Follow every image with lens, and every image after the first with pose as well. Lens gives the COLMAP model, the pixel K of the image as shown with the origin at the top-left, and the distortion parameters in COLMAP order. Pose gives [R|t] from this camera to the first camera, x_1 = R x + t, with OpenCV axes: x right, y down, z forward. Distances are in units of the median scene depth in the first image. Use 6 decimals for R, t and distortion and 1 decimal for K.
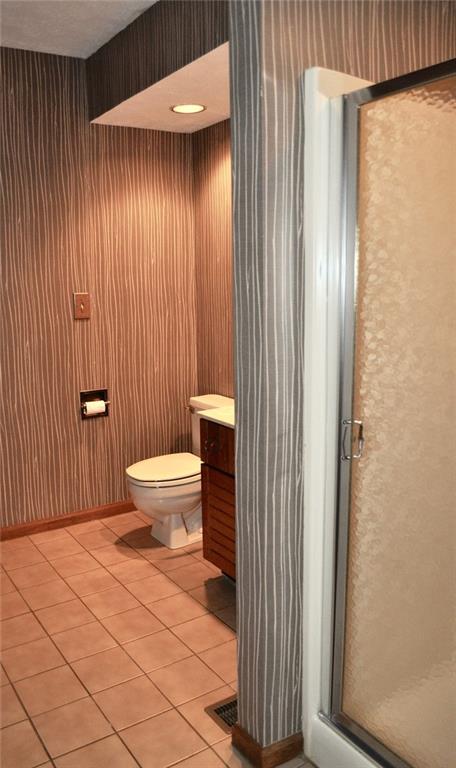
lens RADIAL K [[619.9, 0, 228.0], [0, 619.9, 384.0], [0, 0, 1]] dist [-0.101995, -0.000327]
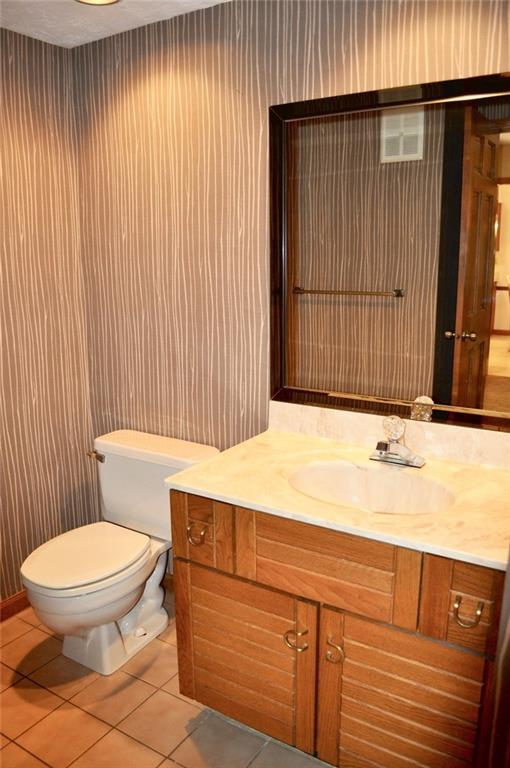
lens RADIAL K [[604.7, 0, 255.0], [0, 604.7, 384.0], [0, 0, 1]] dist [-0.111655, 0.042383]
pose [[0.914114, -0.071895, 0.399031, -0.171318], [0.060746, 0.997330, 0.040533, -0.059457], [-0.400880, -0.012812, 0.916041, 0.354089]]
